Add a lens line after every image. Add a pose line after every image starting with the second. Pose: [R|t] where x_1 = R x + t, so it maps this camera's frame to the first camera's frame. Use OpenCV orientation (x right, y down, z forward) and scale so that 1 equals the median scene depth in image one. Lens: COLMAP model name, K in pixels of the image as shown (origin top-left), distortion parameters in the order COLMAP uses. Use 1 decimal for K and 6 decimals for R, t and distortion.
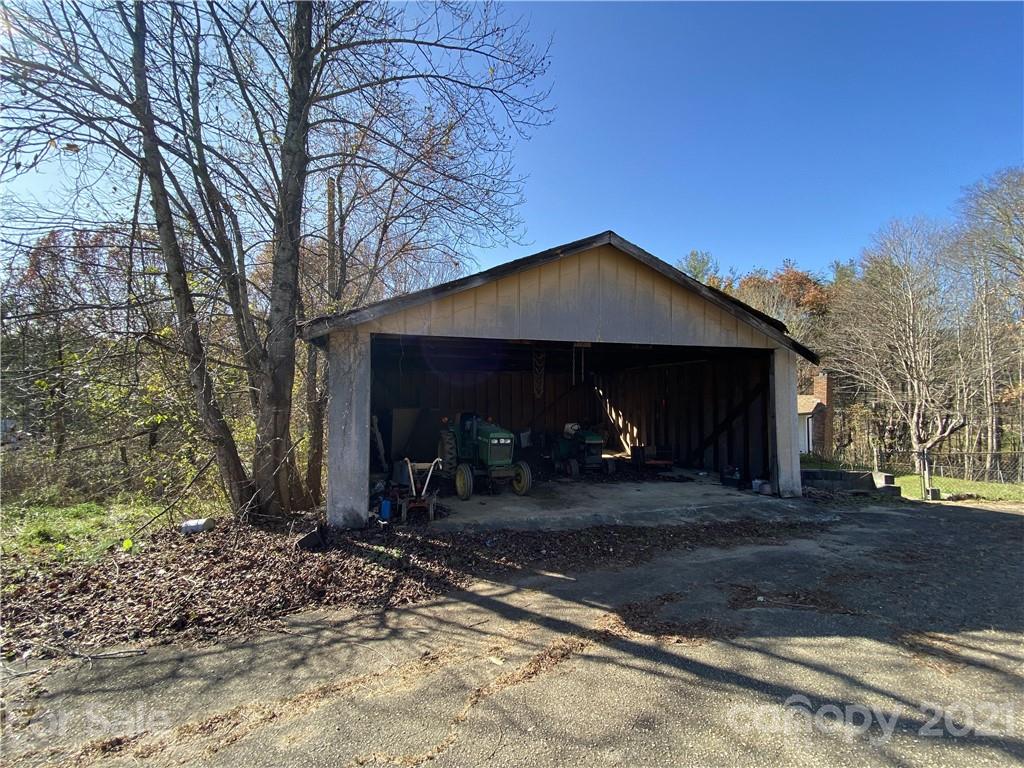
lens RADIAL K [[414.6, 0, 510.4], [0, 414.6, 384.1], [0, 0, 1]] dist [0.001138, -0.002943]
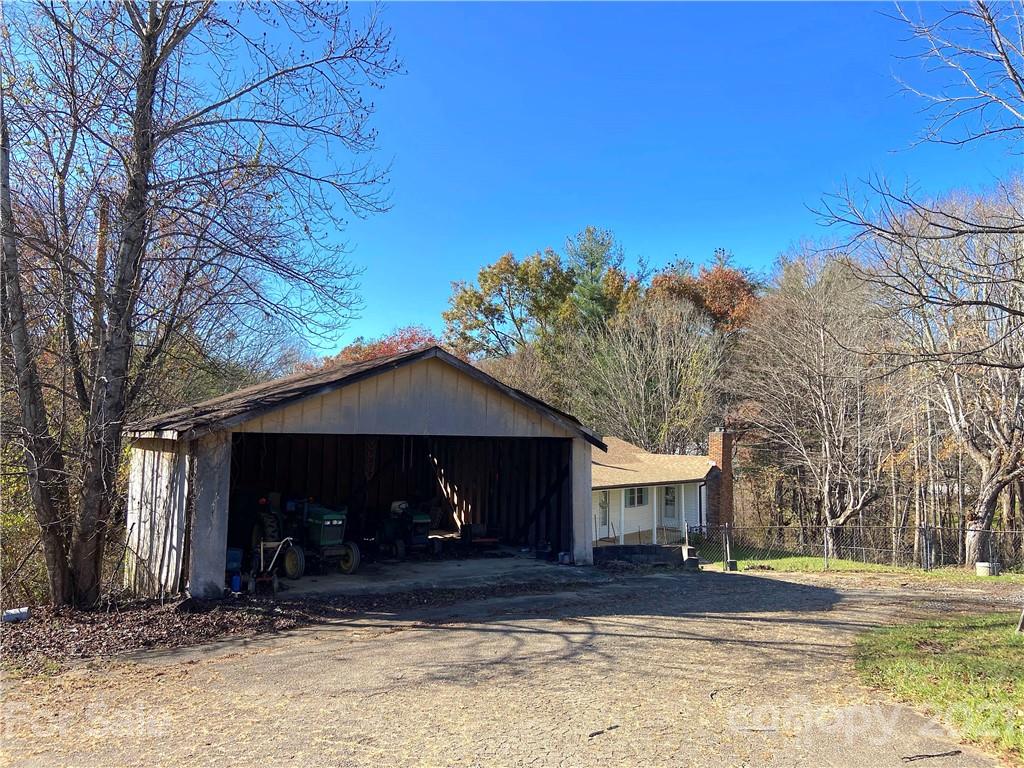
lens RADIAL K [[779.5, 0, 519.9], [0, 779.5, 356.1], [0, 0, 1]] dist [0.088124, -0.021004]
pose [[0.955845, 0.041975, 0.290857, -0.156120], [-0.020246, 0.996801, -0.077320, -0.131728], [-0.293172, 0.068018, 0.953637, -1.023608]]
